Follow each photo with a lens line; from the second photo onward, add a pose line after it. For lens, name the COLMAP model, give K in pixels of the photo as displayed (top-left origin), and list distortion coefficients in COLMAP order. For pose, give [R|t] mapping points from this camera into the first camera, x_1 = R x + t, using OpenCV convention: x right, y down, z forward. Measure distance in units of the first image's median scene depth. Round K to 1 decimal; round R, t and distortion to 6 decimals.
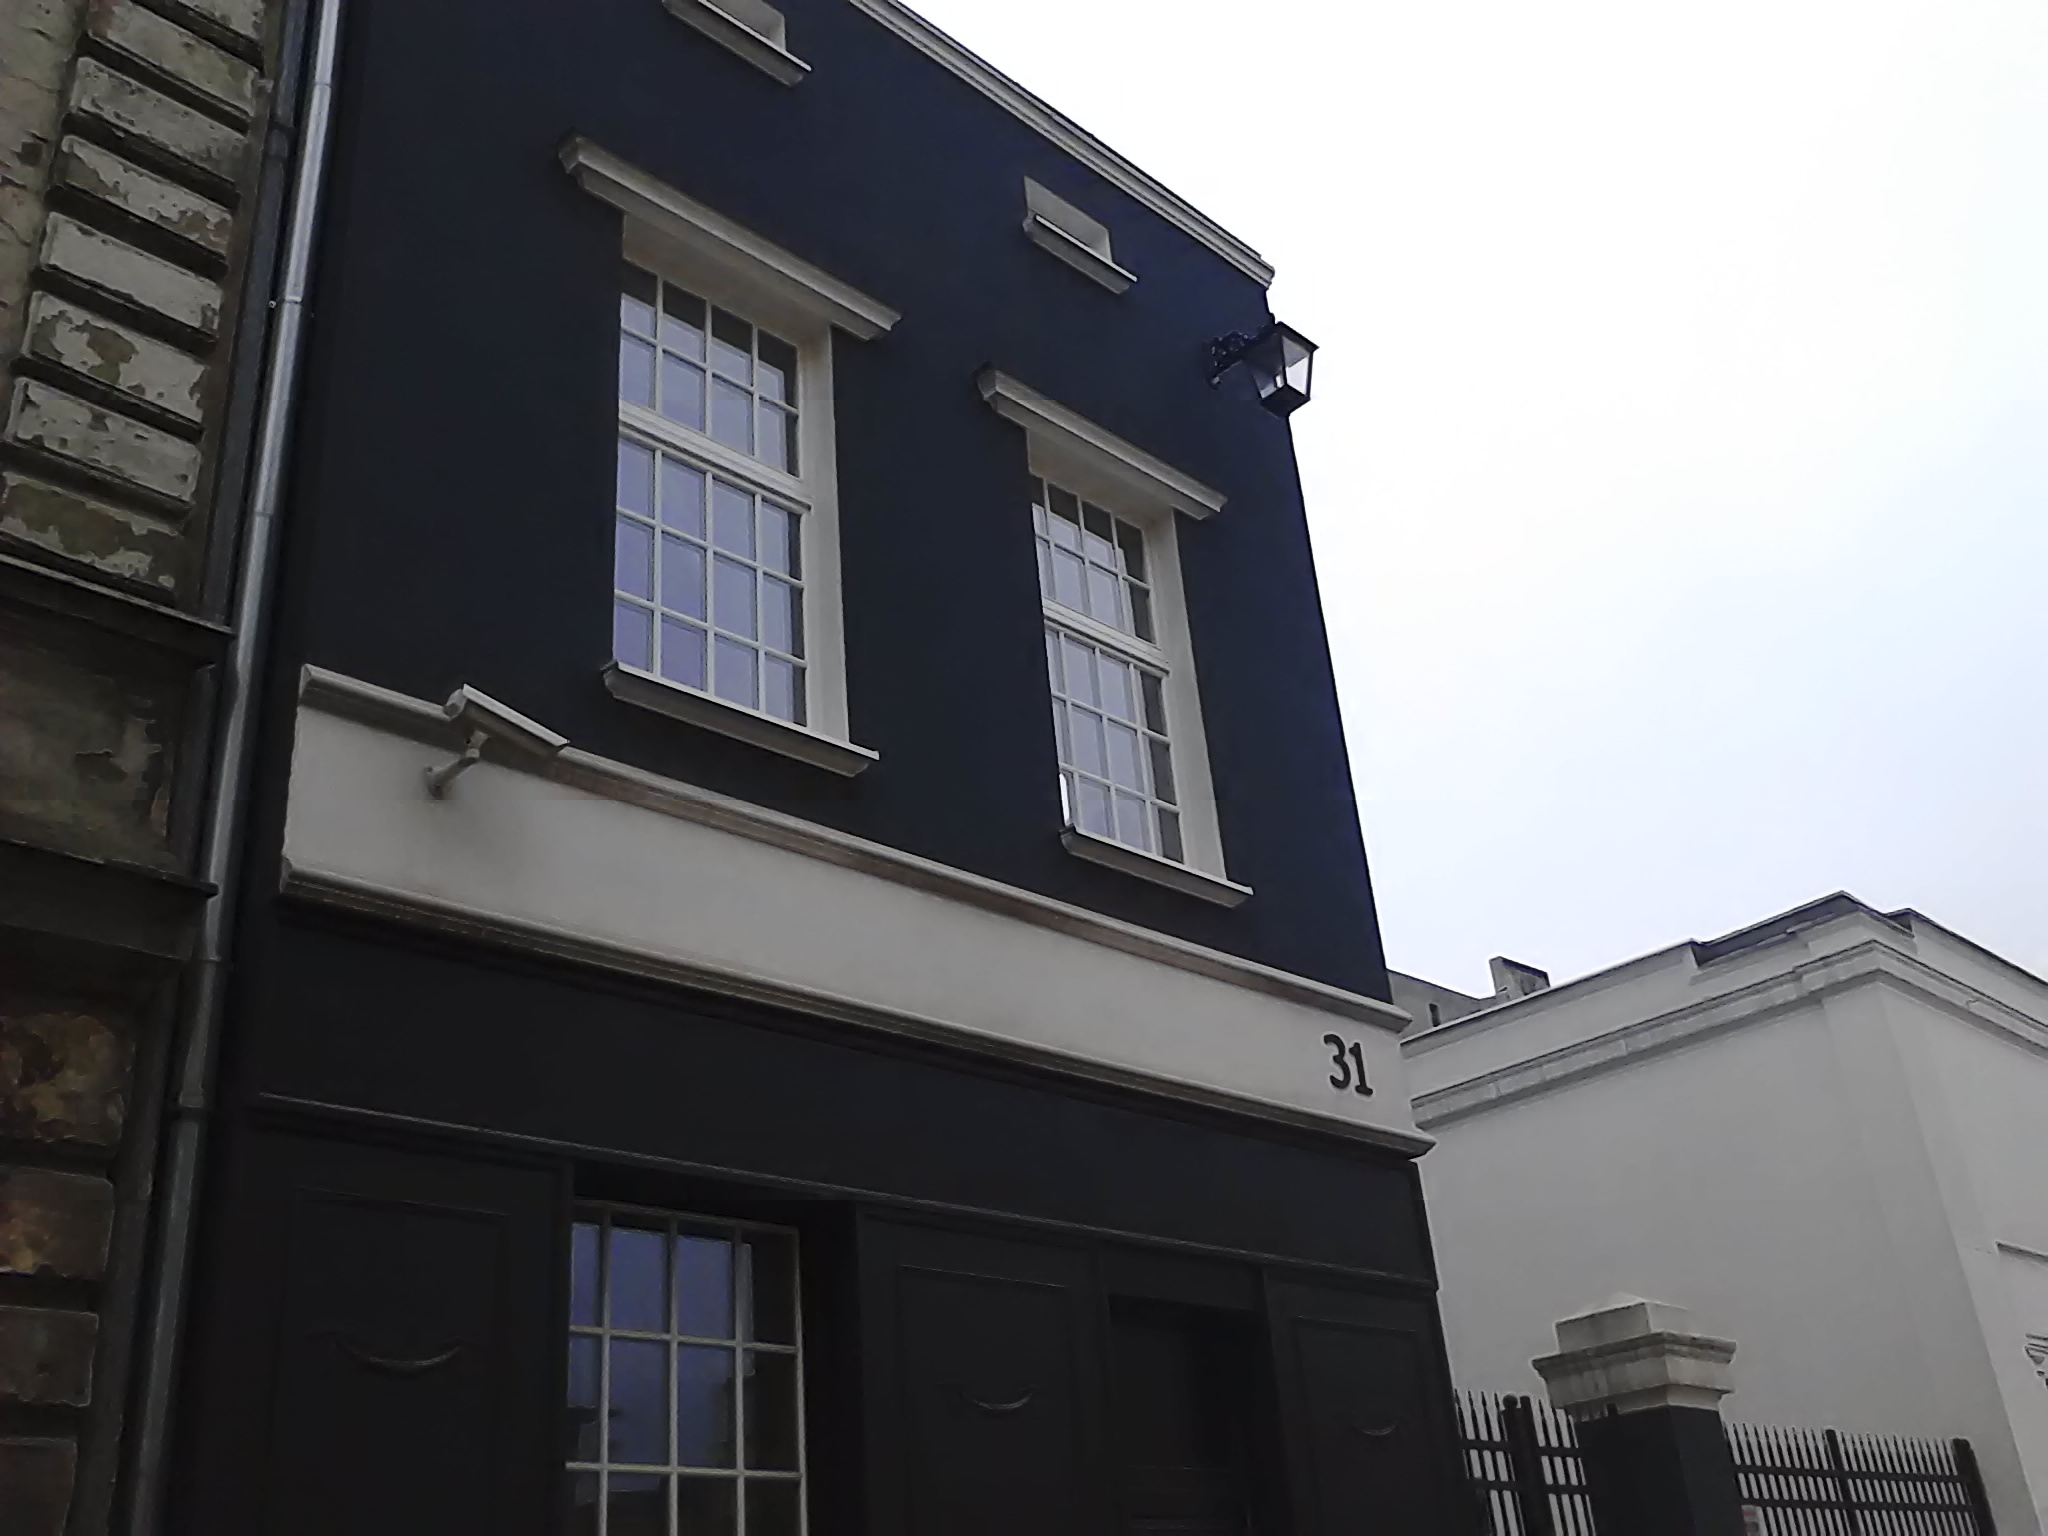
lens RADIAL K [[1877.1, 0, 1024.0], [0, 1877.1, 768.0], [0, 0, 1]] dist [-0.041491, 0.005244]
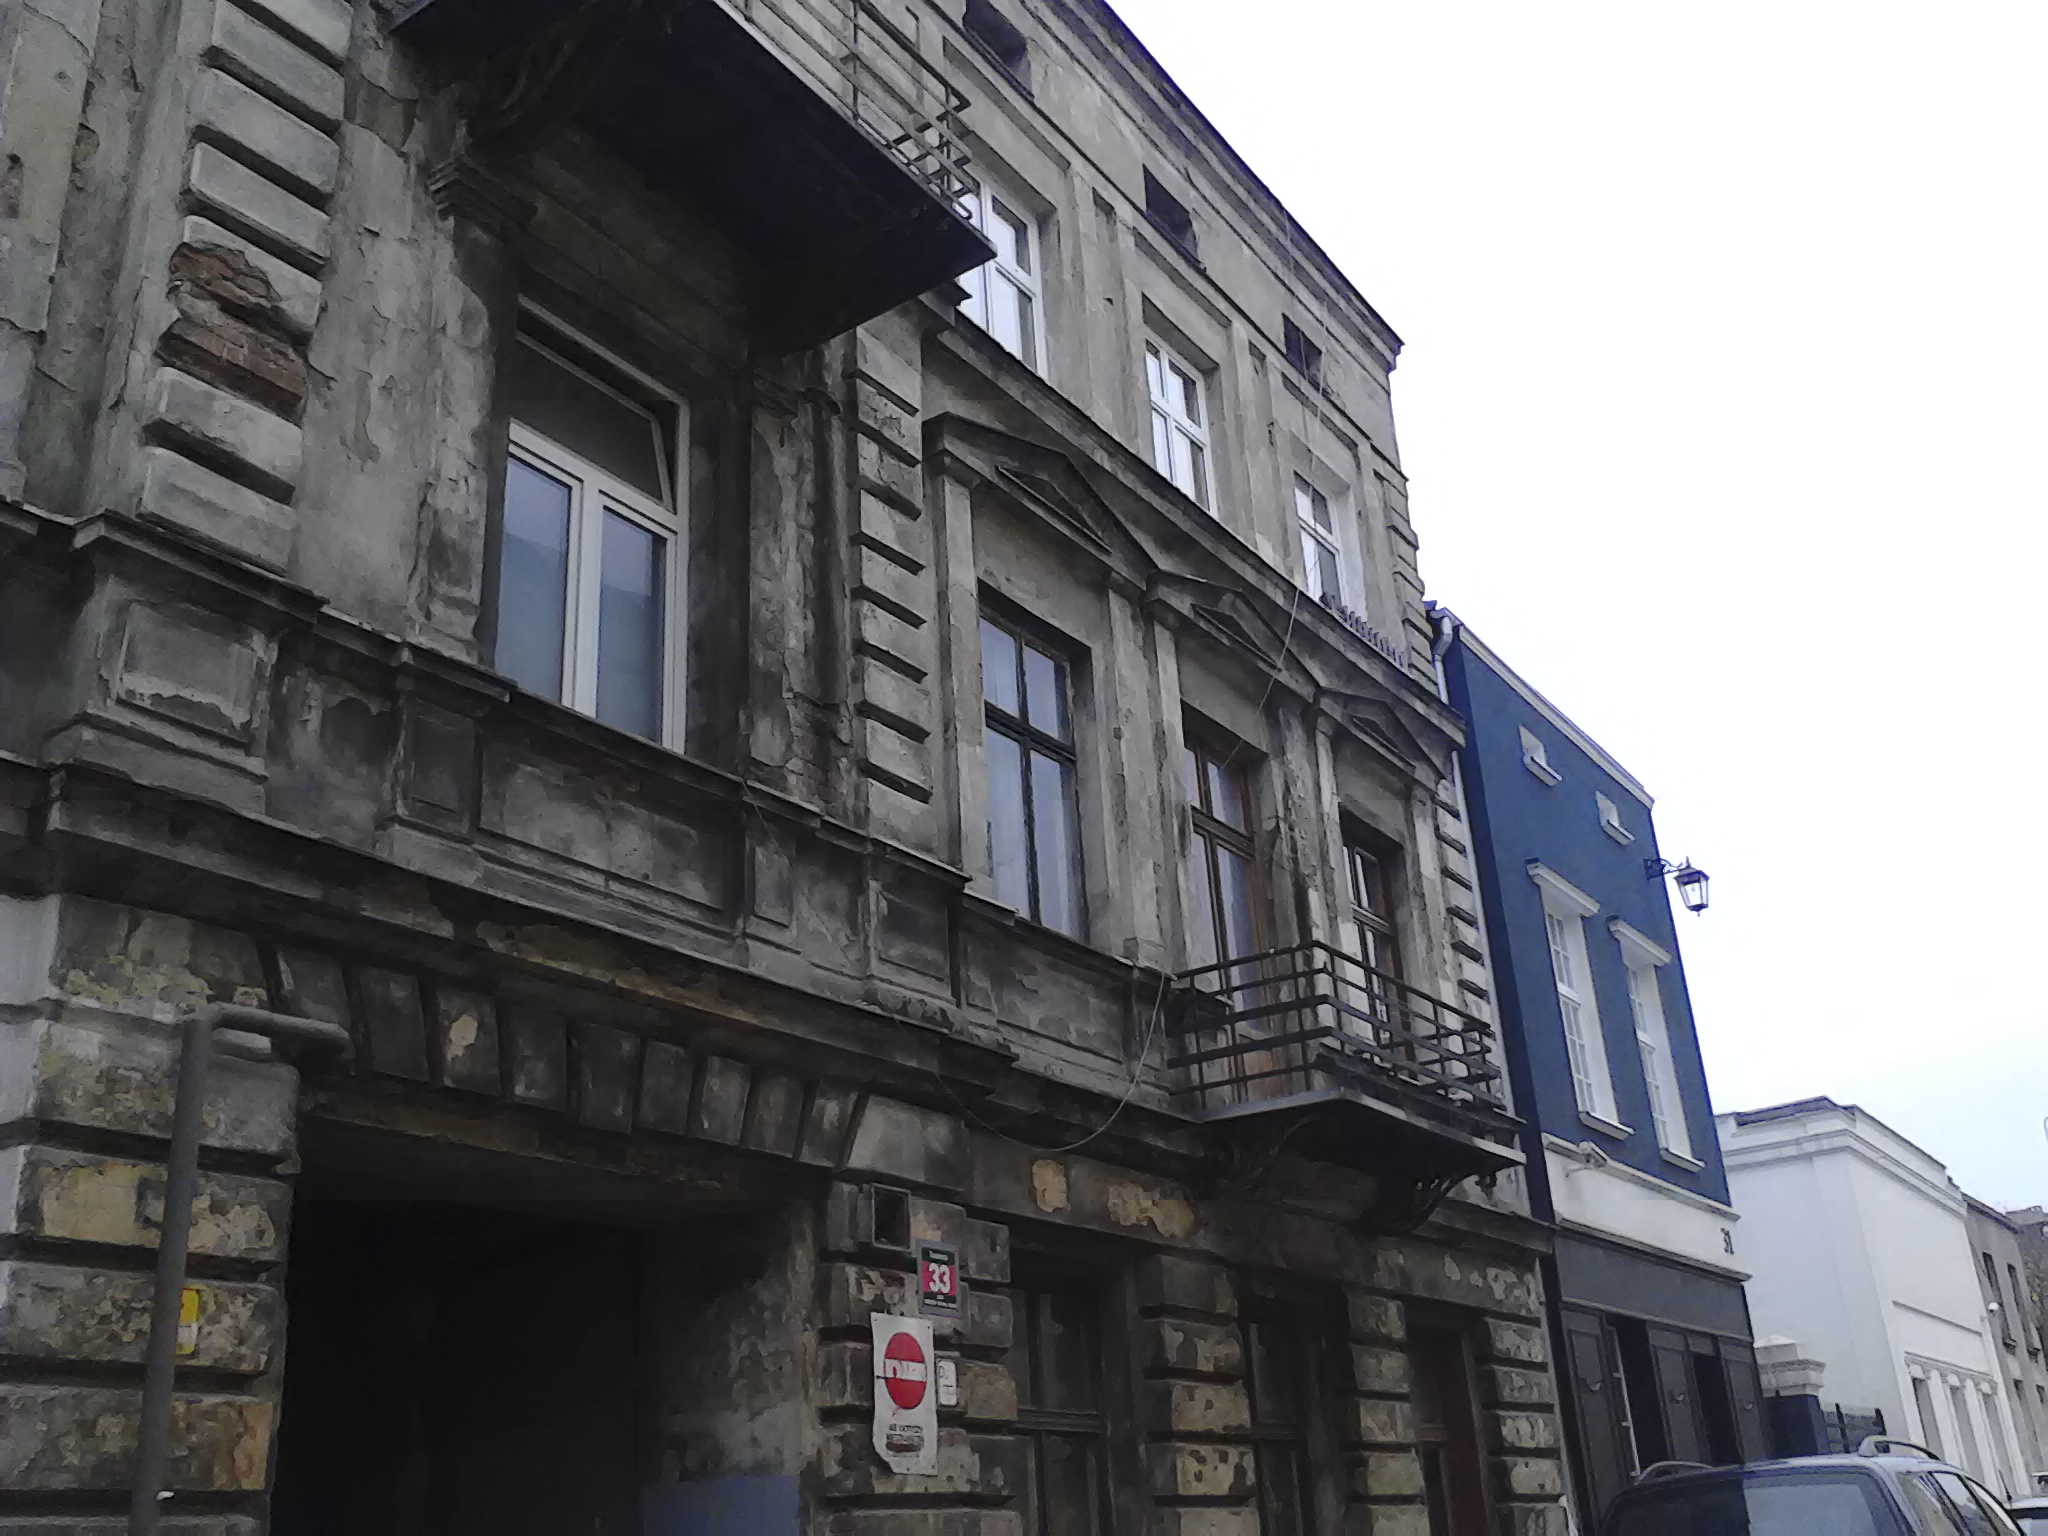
lens RADIAL K [[1862.7, 0, 1024.0], [0, 1862.7, 768.0], [0, 0, 1]] dist [0.009592, 0.002394]
pose [[0.980078, 0.088105, 0.178002, -0.852892], [-0.097491, 0.994233, 0.044673, -0.326046], [-0.173039, -0.061137, 0.983016, -0.778072]]
